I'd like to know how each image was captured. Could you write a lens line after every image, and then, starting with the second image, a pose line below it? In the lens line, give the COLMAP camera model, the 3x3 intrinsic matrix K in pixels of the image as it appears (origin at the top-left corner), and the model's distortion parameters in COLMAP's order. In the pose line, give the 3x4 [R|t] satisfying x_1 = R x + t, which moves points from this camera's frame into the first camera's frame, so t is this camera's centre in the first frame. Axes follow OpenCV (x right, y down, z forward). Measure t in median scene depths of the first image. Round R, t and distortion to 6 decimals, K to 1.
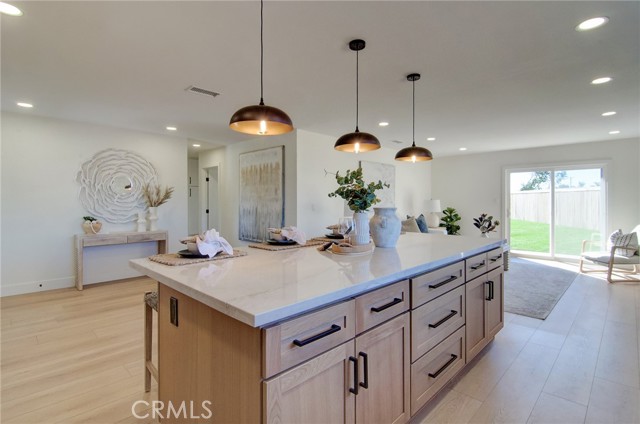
lens RADIAL K [[306.9, 0, 324.4], [0, 306.9, 209.0], [0, 0, 1]] dist [0.000743, -0.004232]
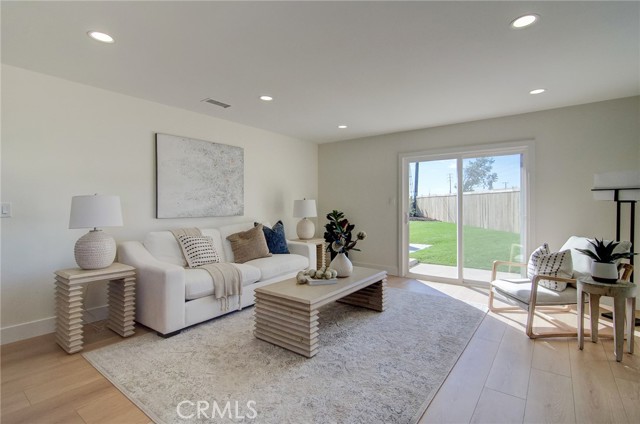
lens RADIAL K [[306.9, 0, 315.7], [0, 306.9, 211.6], [0, 0, 1]] dist [0.000743, -0.004232]
pose [[0.992352, -0.003832, 0.123379, 0.444531], [0.003916, 0.999992, -0.000438, -0.002980], [-0.123377, 0.000918, 0.992360, 0.458777]]
